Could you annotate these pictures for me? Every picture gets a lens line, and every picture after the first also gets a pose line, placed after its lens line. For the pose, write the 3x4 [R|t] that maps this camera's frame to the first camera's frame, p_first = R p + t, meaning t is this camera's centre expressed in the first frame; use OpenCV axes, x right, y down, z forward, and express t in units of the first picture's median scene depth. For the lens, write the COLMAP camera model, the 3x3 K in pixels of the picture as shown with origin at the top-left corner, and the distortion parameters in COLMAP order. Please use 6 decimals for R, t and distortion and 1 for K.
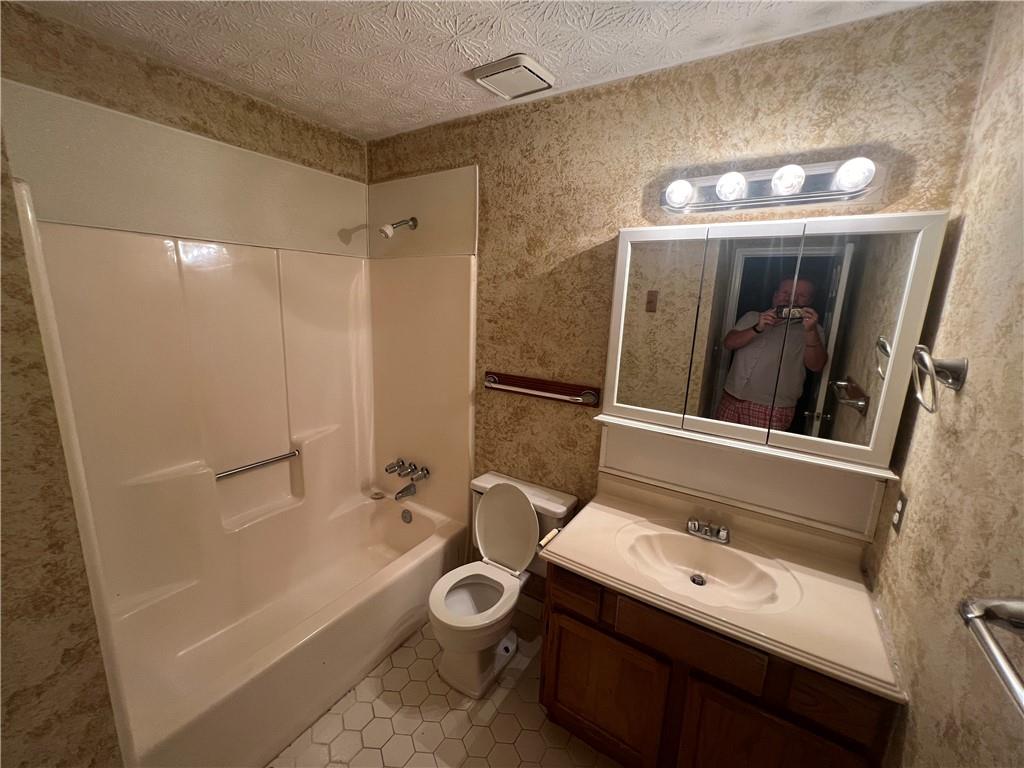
lens RADIAL K [[402.2, 0, 511.4], [0, 402.2, 386.9], [0, 0, 1]] dist [-0.004326, 0.000975]
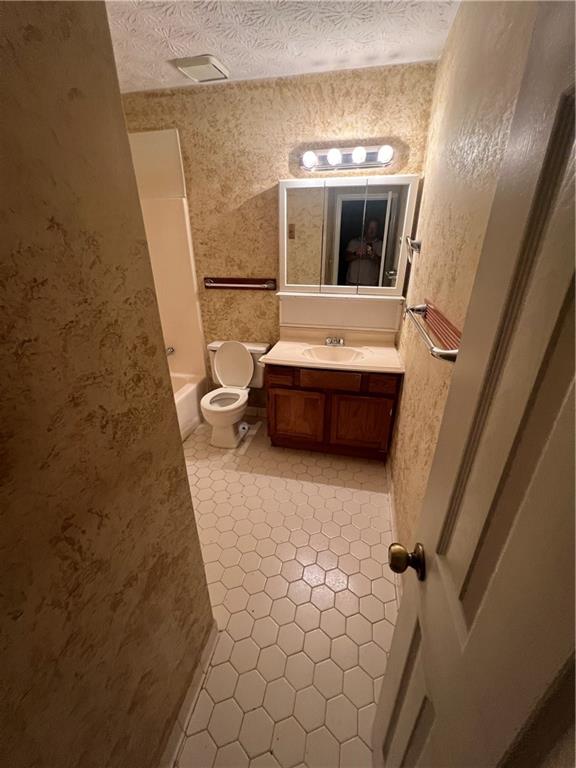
lens RADIAL K [[307.6, 0, 284.0], [0, 307.6, 386.8], [0, 0, 1]] dist [-0.003986, 0.001372]
pose [[0.941141, -0.175439, 0.288920, -0.235939], [0.106876, 0.965356, 0.238044, 0.151295], [-0.320673, -0.193154, 0.927286, -0.398448]]
